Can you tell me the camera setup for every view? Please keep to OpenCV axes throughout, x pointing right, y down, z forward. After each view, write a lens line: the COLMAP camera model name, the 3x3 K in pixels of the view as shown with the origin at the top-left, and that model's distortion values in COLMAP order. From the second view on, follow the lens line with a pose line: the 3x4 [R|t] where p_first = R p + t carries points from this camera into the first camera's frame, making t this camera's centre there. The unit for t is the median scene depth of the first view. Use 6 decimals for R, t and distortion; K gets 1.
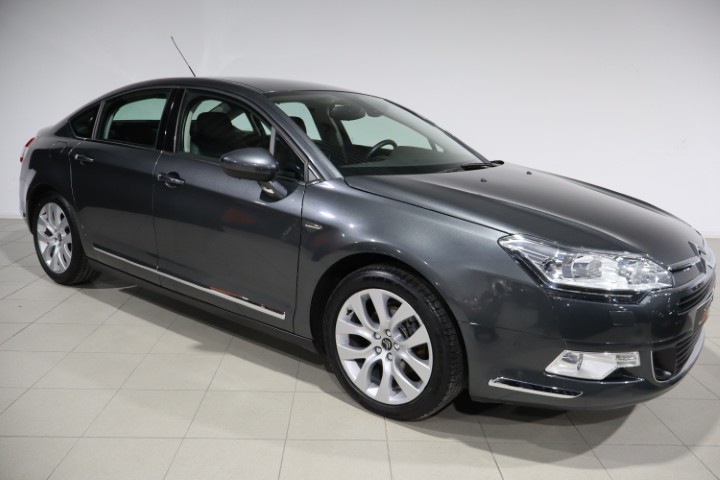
lens RADIAL K [[592.4, 0, 359.7], [0, 592.4, 238.6], [0, 0, 1]] dist [-0.010944, -0.011660]
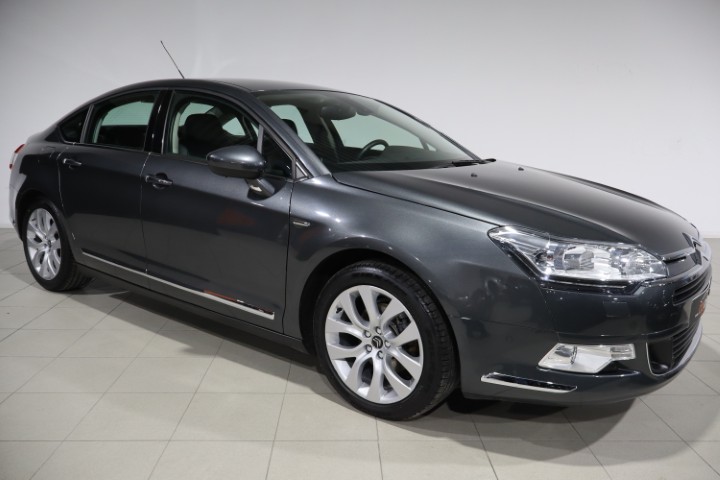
lens RADIAL K [[592.4, 0, 359.4], [0, 592.4, 237.9], [0, 0, 1]] dist [-0.010944, -0.011660]
pose [[0.999904, -0.013789, 0.001368, 0.016364], [0.013811, 0.999745, -0.017890, 0.022095], [-0.001121, 0.017907, 0.999839, 0.017275]]
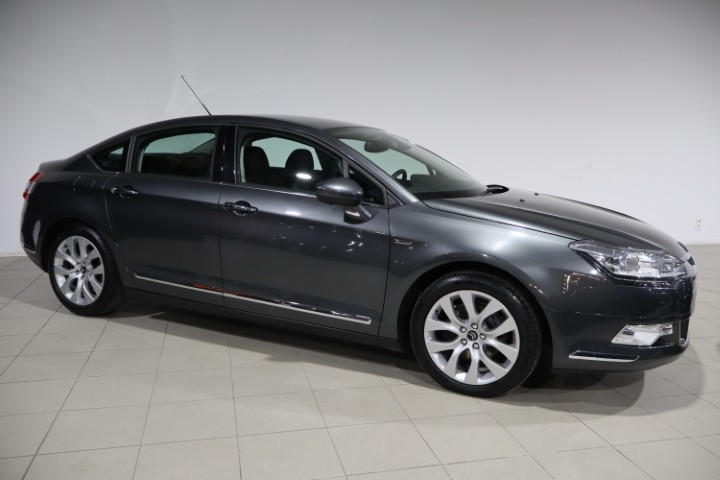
lens RADIAL K [[592.4, 0, 357.9], [0, 592.4, 245.1], [0, 0, 1]] dist [-0.010944, -0.011660]
pose [[0.978189, -0.043998, 0.203006, -0.403542], [0.050694, 0.998325, -0.027897, 0.013264], [-0.201438, 0.037579, 0.978780, -0.144779]]
